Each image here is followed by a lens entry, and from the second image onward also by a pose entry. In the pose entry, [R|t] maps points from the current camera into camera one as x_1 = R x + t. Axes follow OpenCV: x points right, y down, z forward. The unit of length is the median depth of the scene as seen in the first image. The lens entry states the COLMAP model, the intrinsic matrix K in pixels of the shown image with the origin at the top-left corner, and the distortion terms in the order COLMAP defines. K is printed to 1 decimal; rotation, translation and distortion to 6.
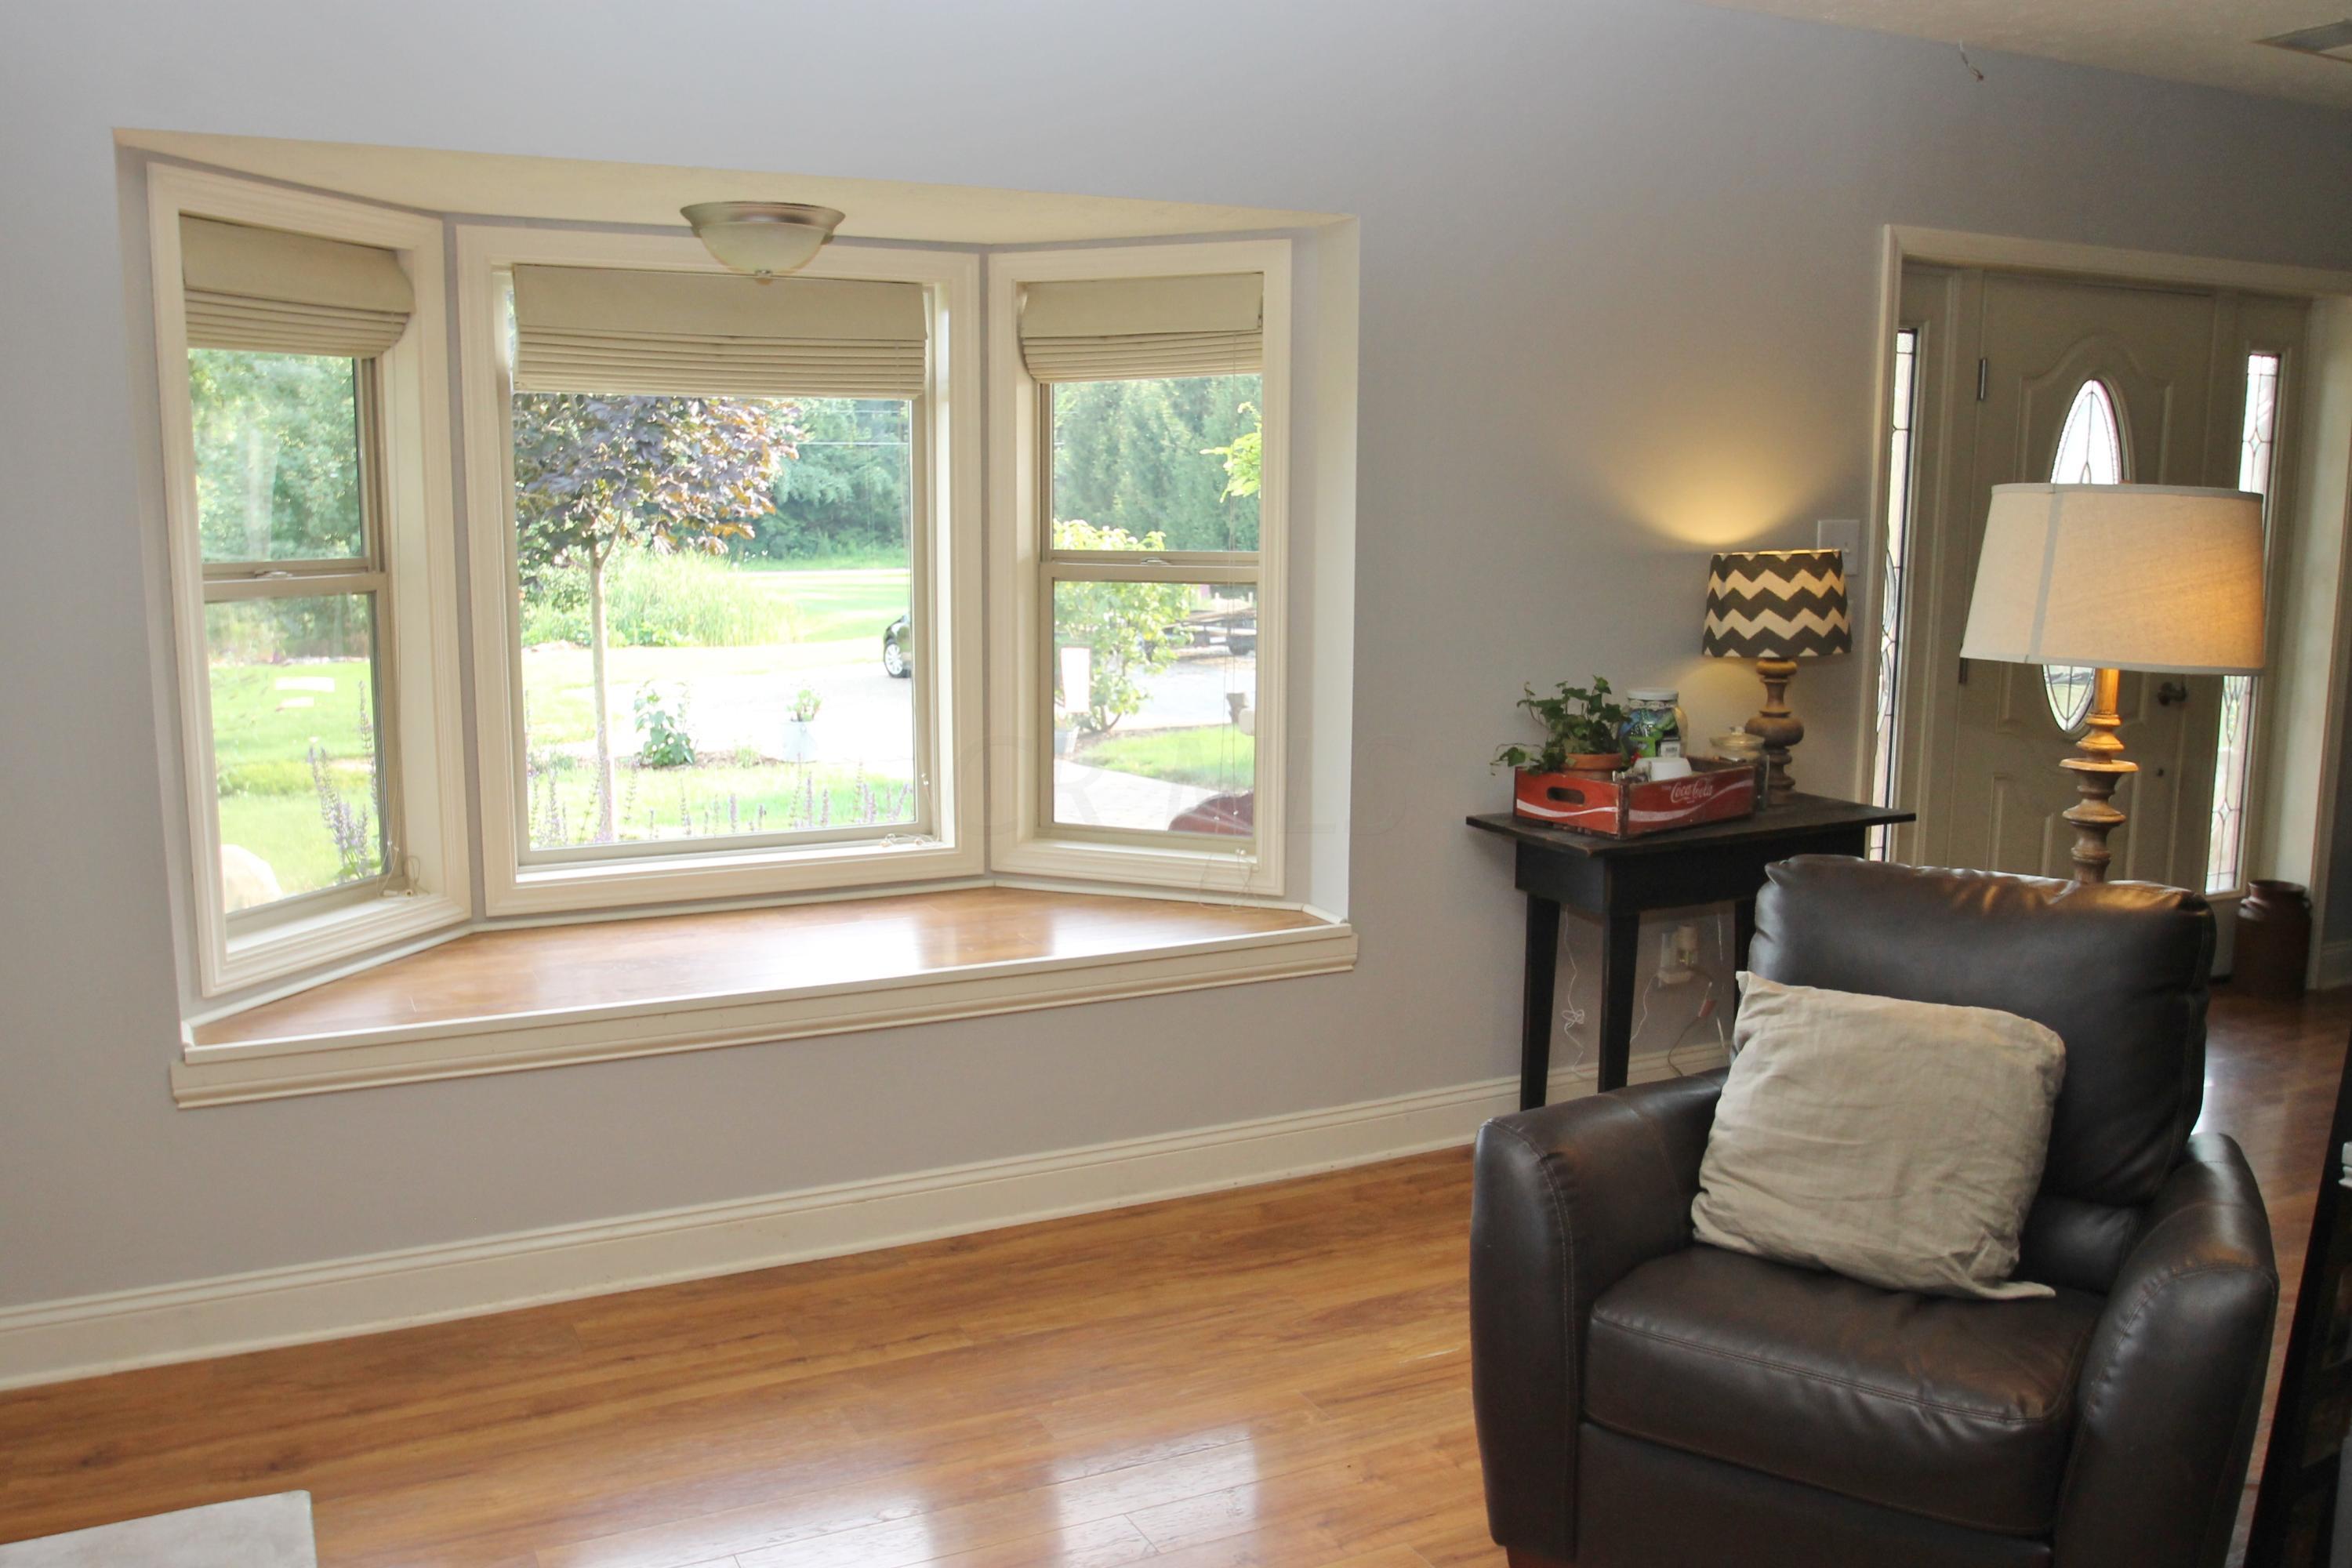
lens RADIAL K [[1925.9, 0, 1175.8], [0, 1925.9, 785.0], [0, 0, 1]] dist [-0.005116, -0.003214]
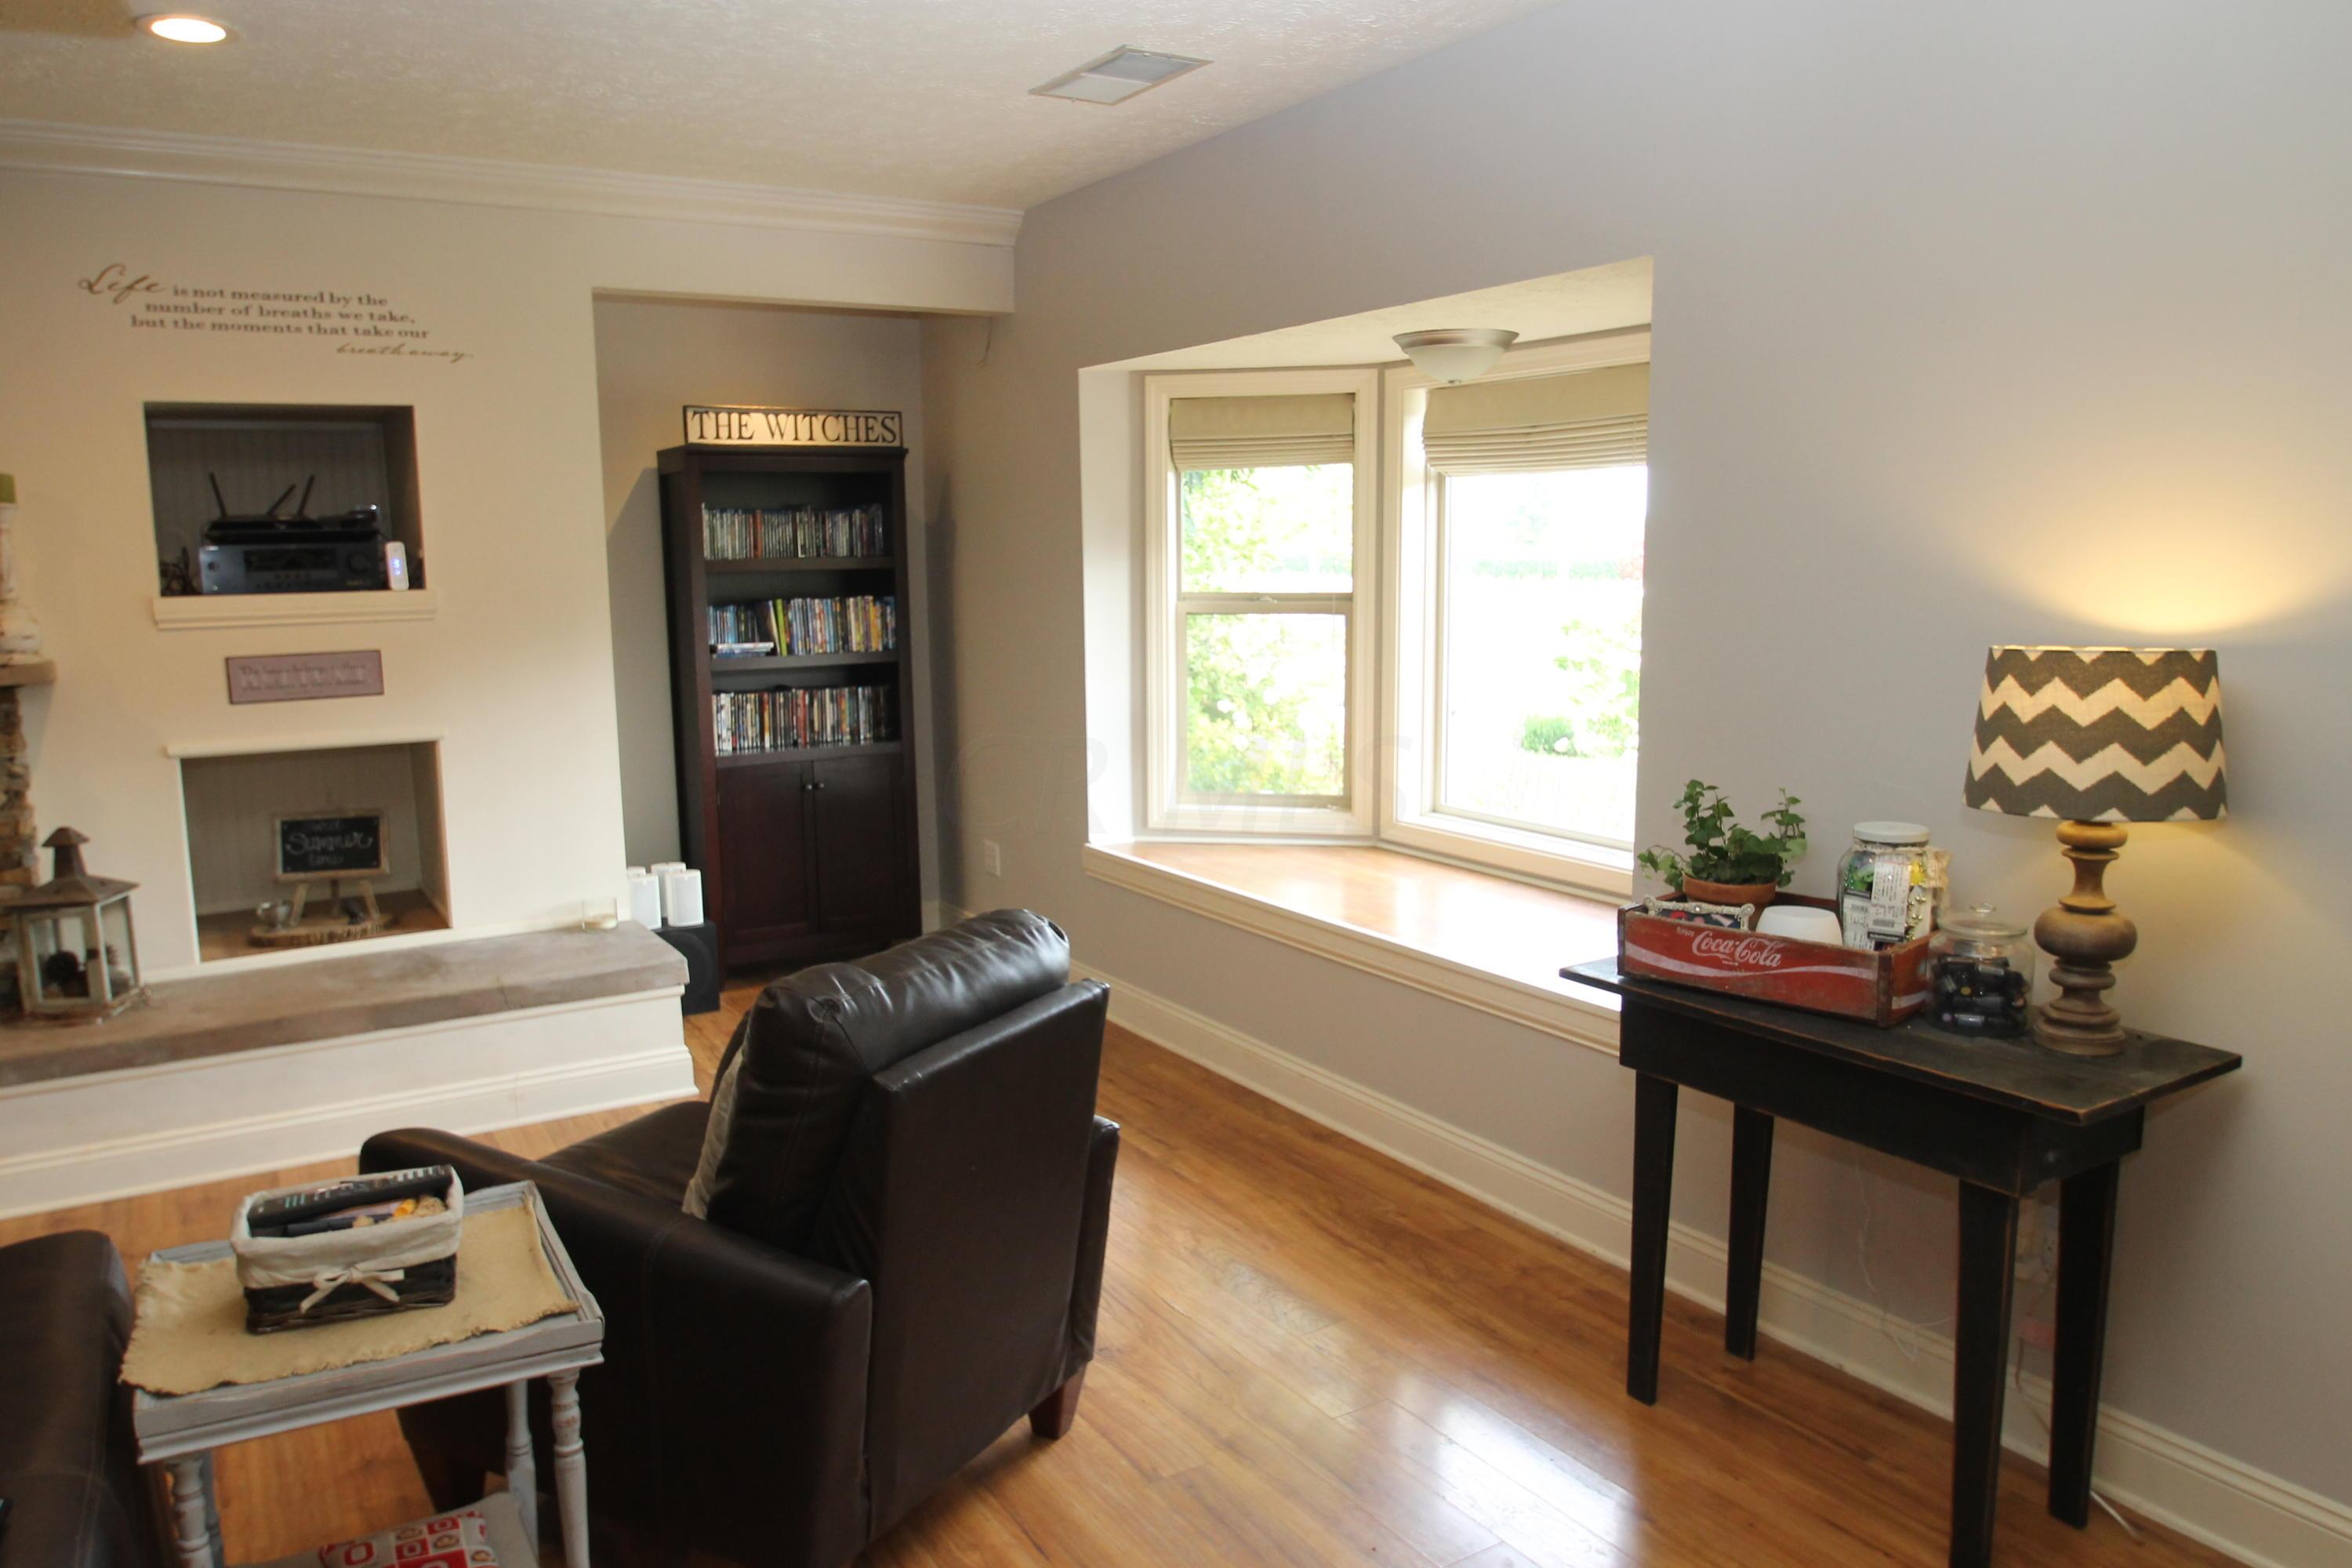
lens RADIAL K [[1616.8, 0, 1189.3], [0, 1616.8, 780.0], [0, 0, 1]] dist [-0.026514, -0.002327]
pose [[0.131083, 0.145156, -0.980687, 0.861005], [-0.141687, 0.981811, 0.126384, -0.113716], [0.981194, 0.122384, 0.149266, 0.687770]]
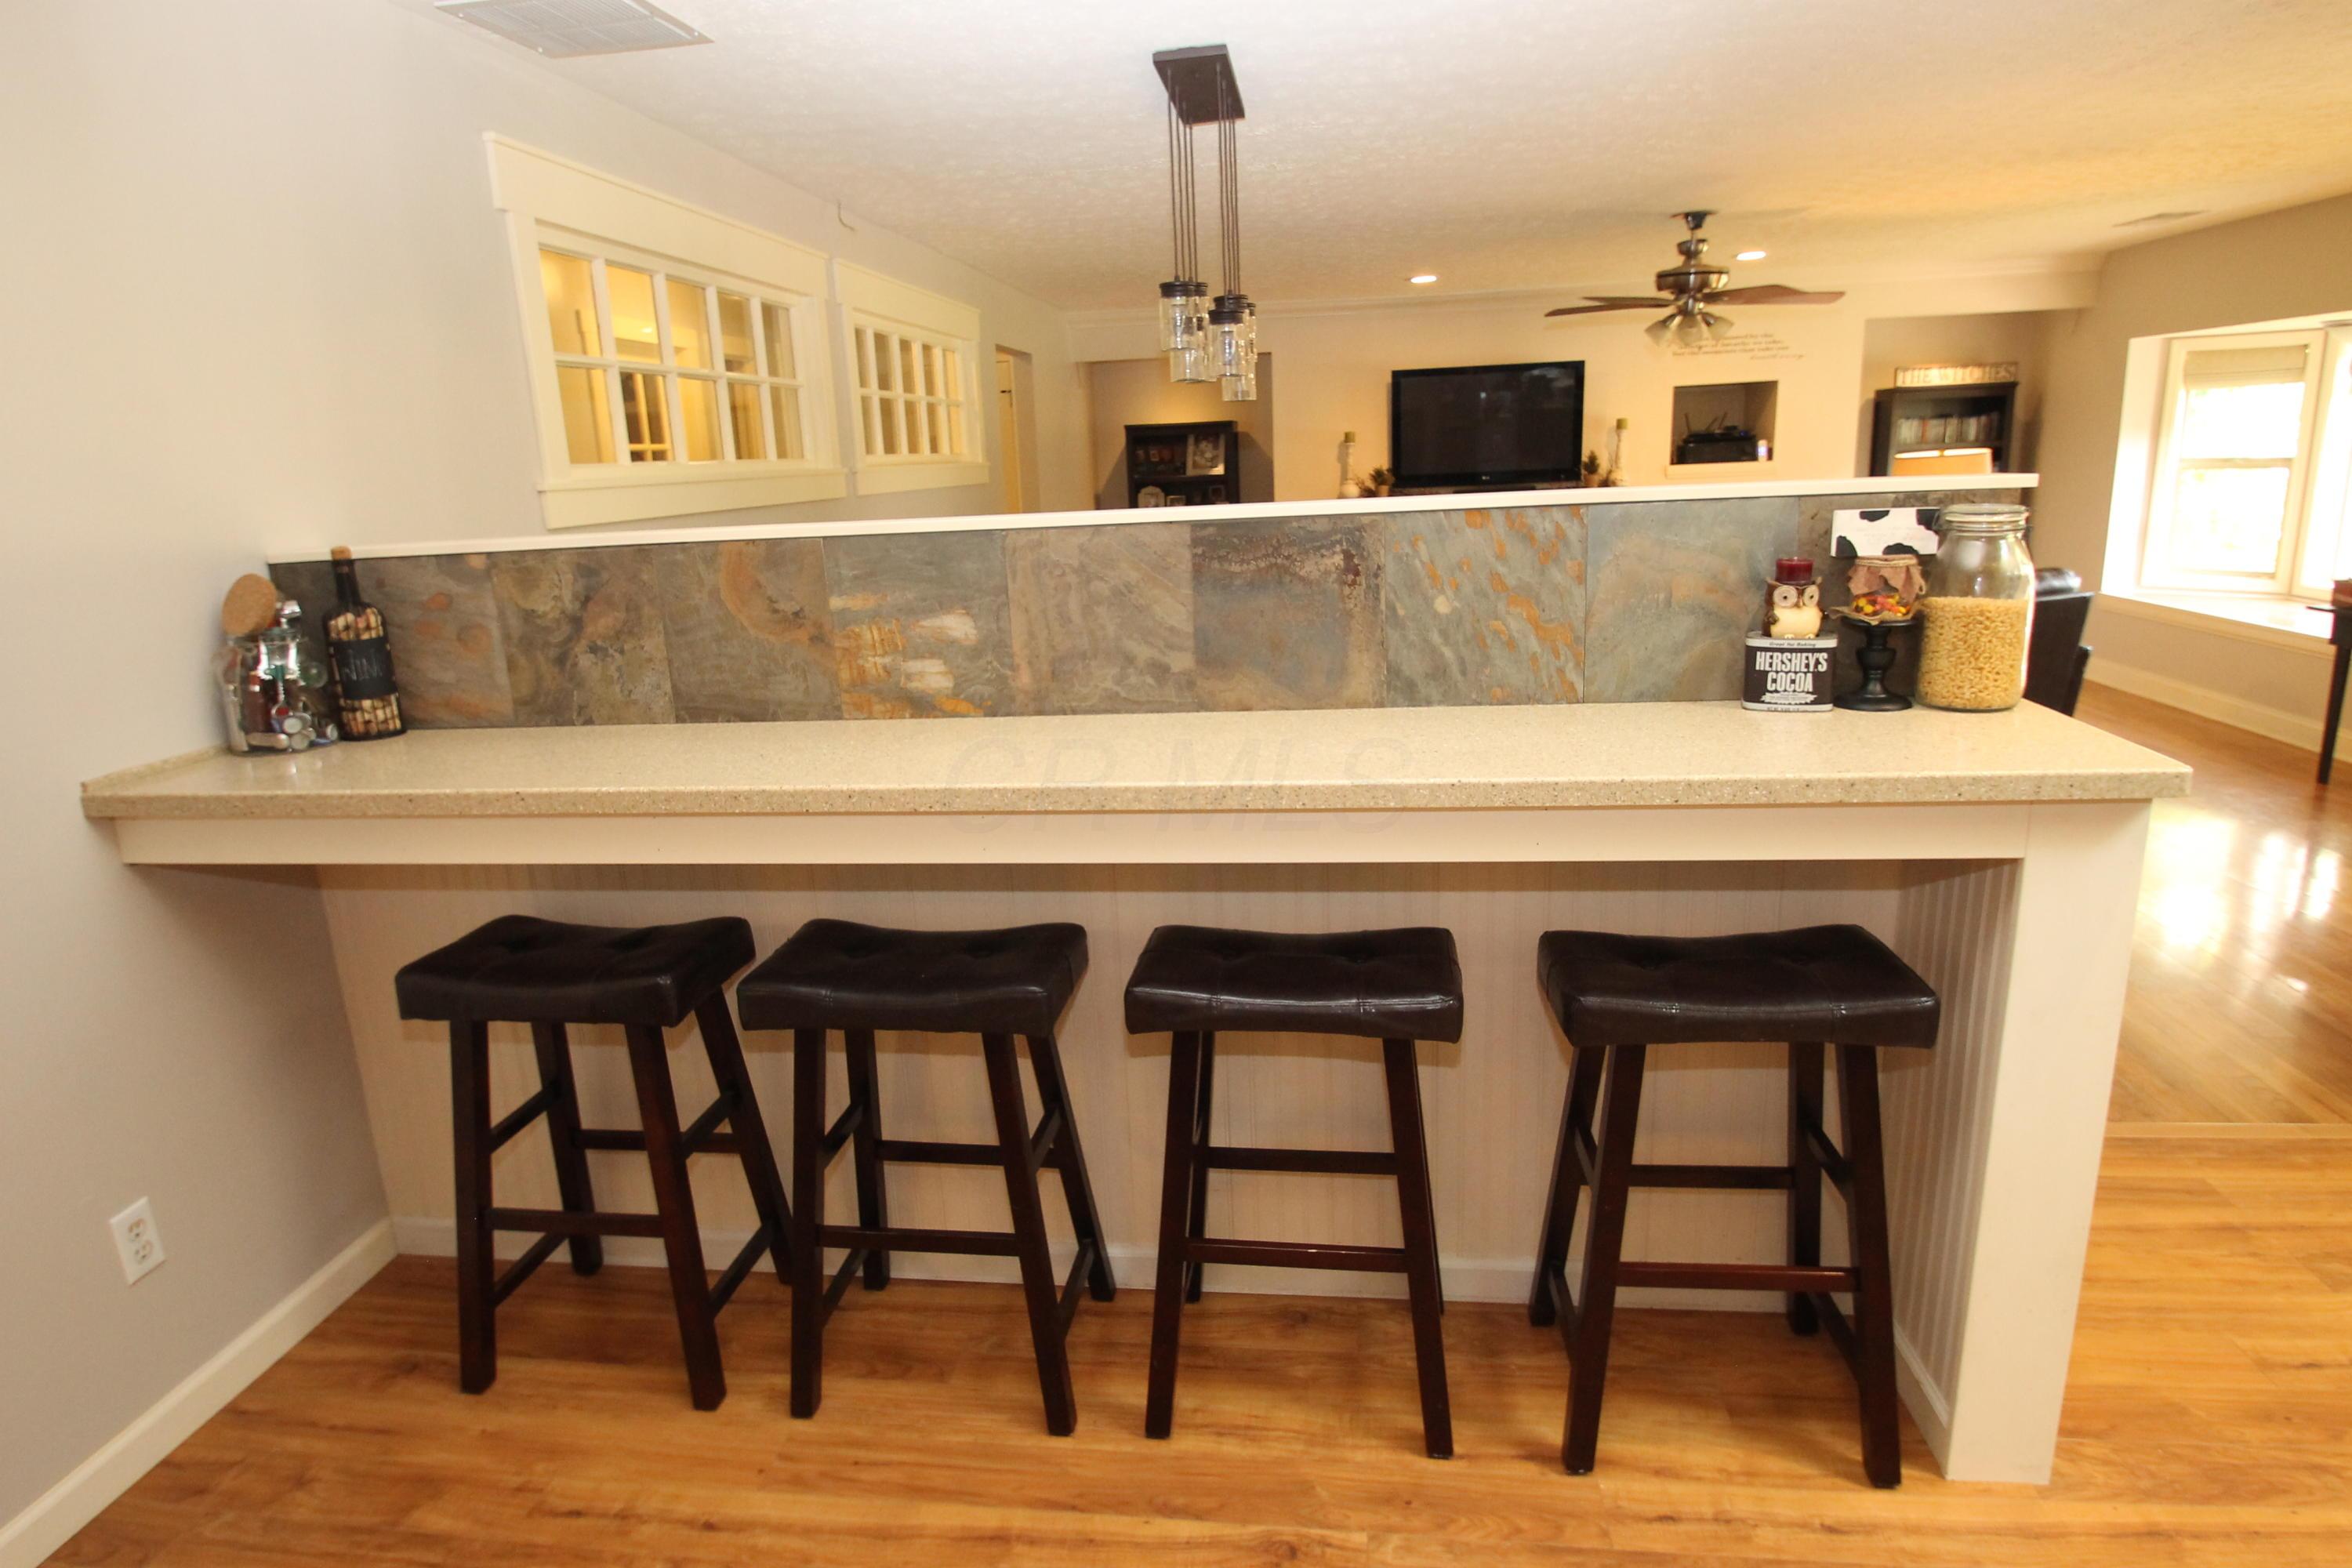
lens RADIAL K [[1326.3, 0, 1174.9], [0, 1326.3, 781.3], [0, 0, 1]] dist [-0.018659, -0.002300]
pose [[-0.533285, 0.229088, -0.814325, 2.043835], [-0.082713, 0.943899, 0.319708, -0.140077], [0.841882, 0.237851, -0.484418, 0.654945]]
